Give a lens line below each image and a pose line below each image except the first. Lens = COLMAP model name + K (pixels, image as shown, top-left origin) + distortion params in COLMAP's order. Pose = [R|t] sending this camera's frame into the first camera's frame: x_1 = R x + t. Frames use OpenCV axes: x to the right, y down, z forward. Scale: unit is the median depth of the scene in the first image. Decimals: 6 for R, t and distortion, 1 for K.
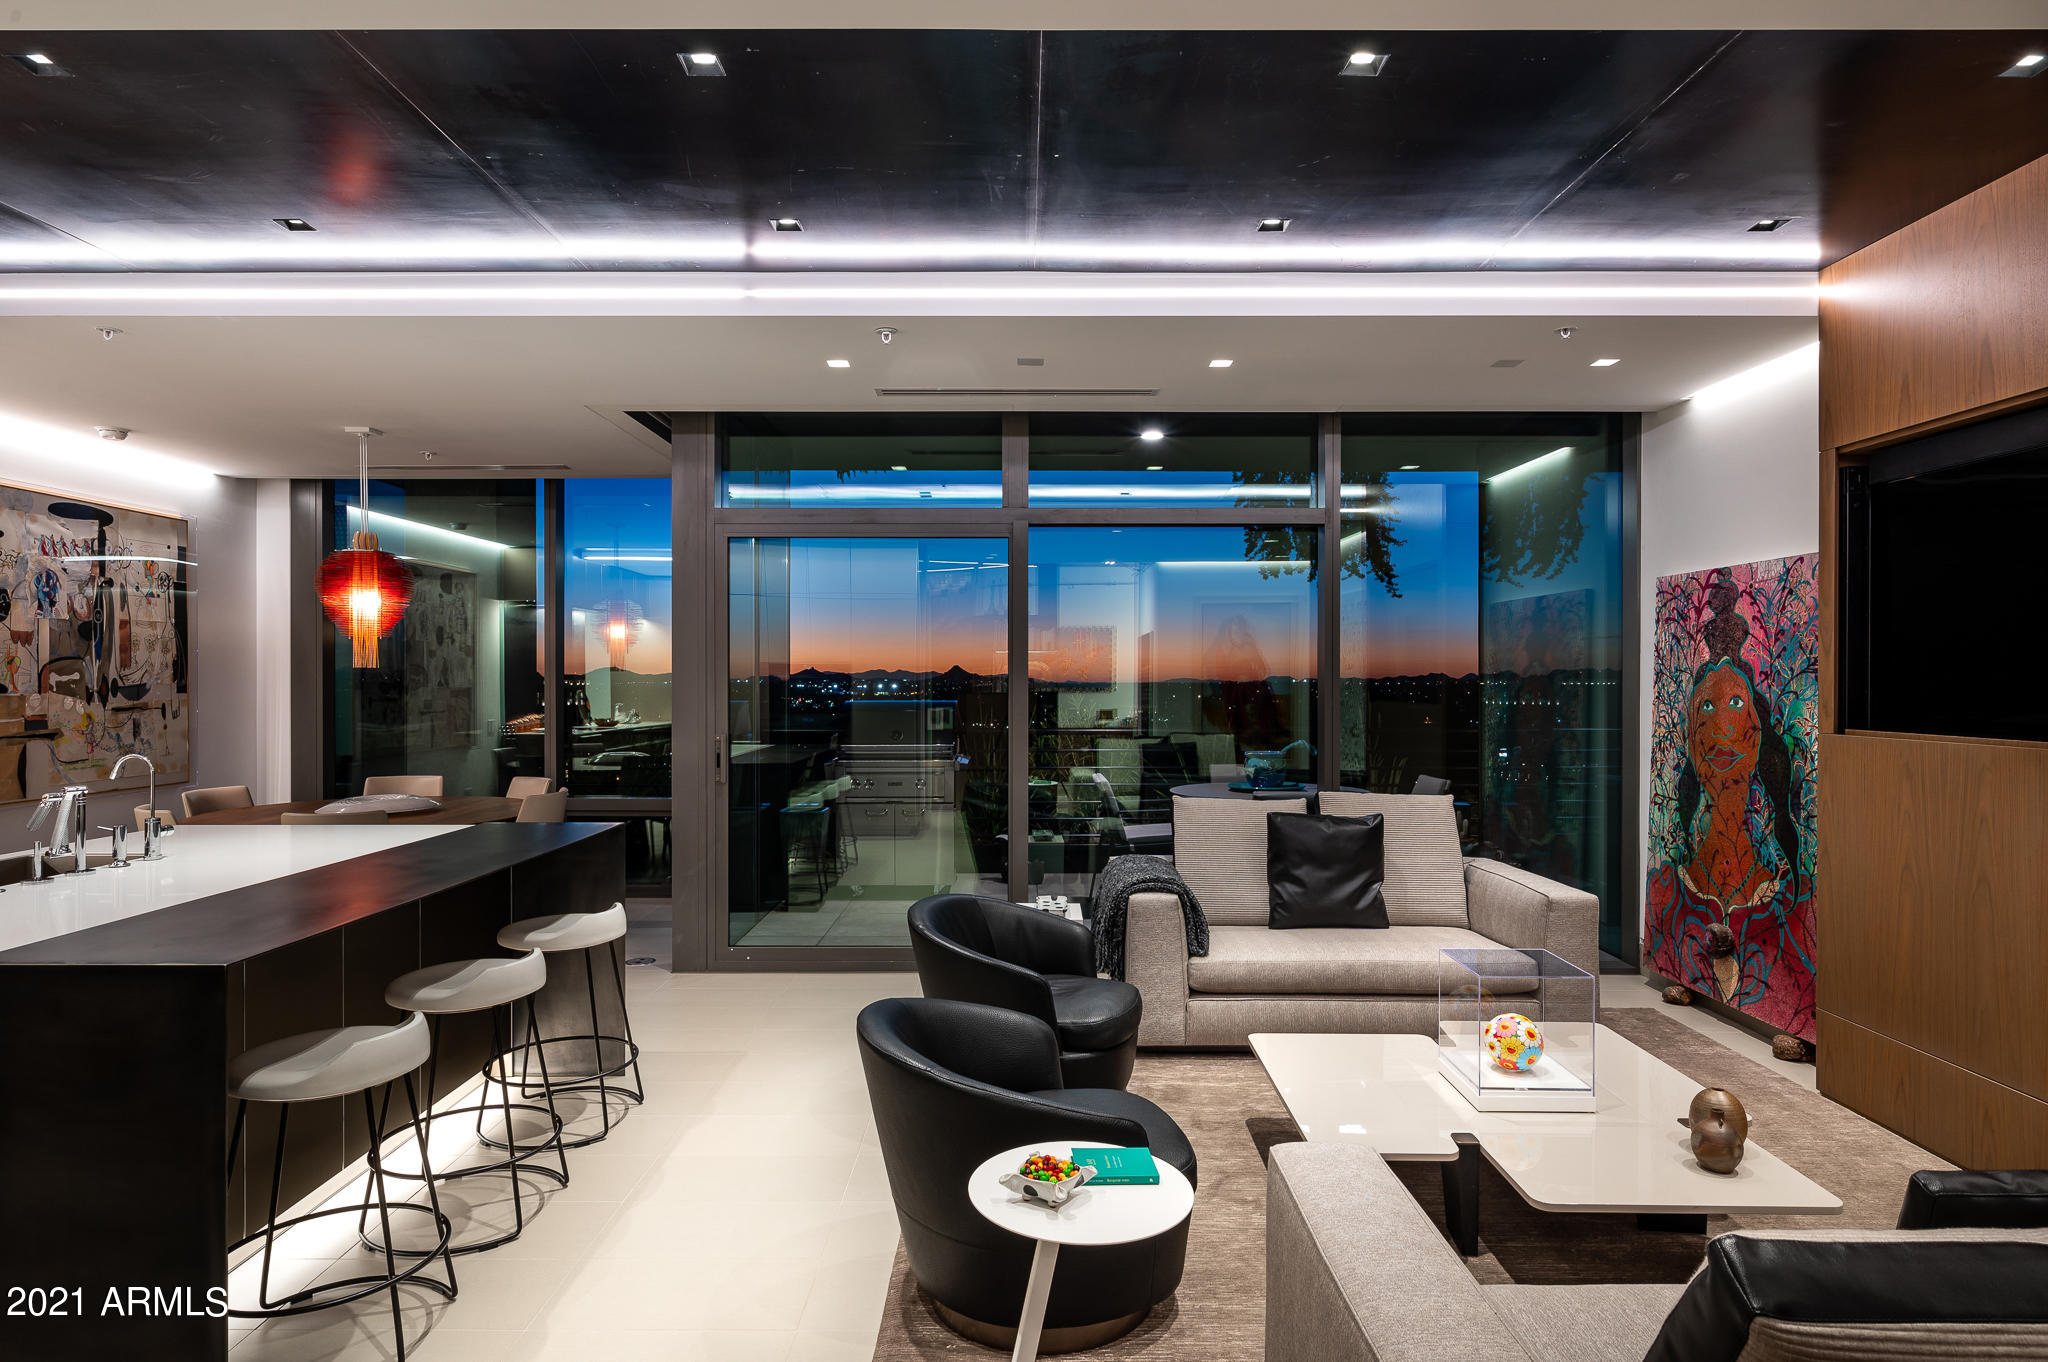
lens RADIAL K [[1119.6, 0, 1020.0], [0, 1119.6, 685.4], [0, 0, 1]] dist [0.018745, 0.000860]
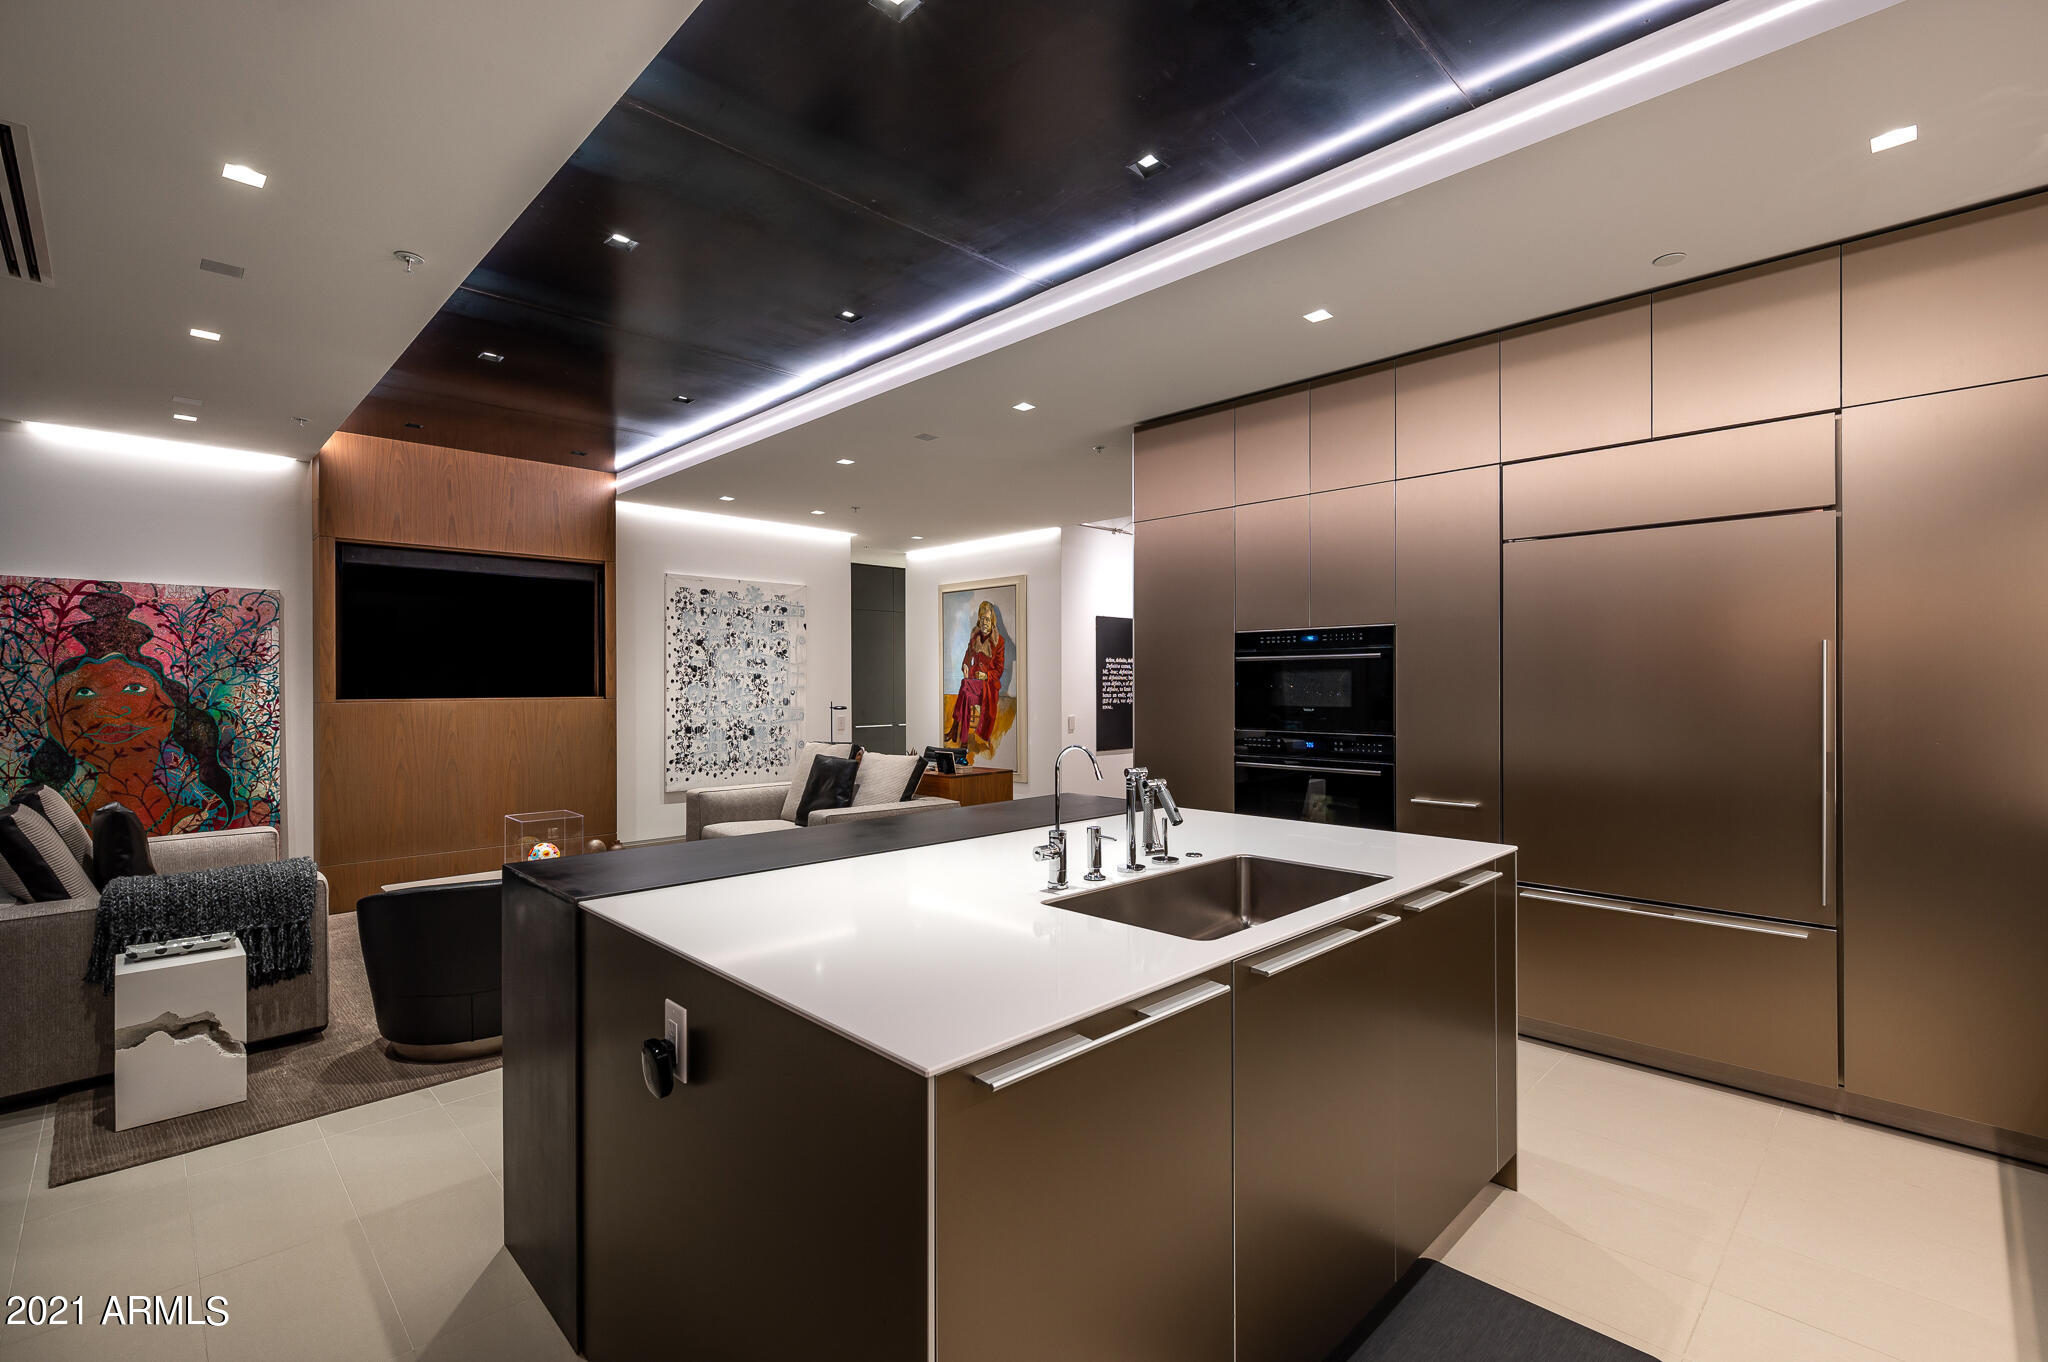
lens RADIAL K [[936.8, 0, 1023.9], [0, 936.8, 682.3], [0, 0, 1]] dist [0.001780, 0.000646]
pose [[-0.702559, -0.002430, 0.711621, -0.859725], [0.004918, 0.999954, 0.008270, 0.004140], [-0.711608, 0.009310, -0.702515, 1.042195]]
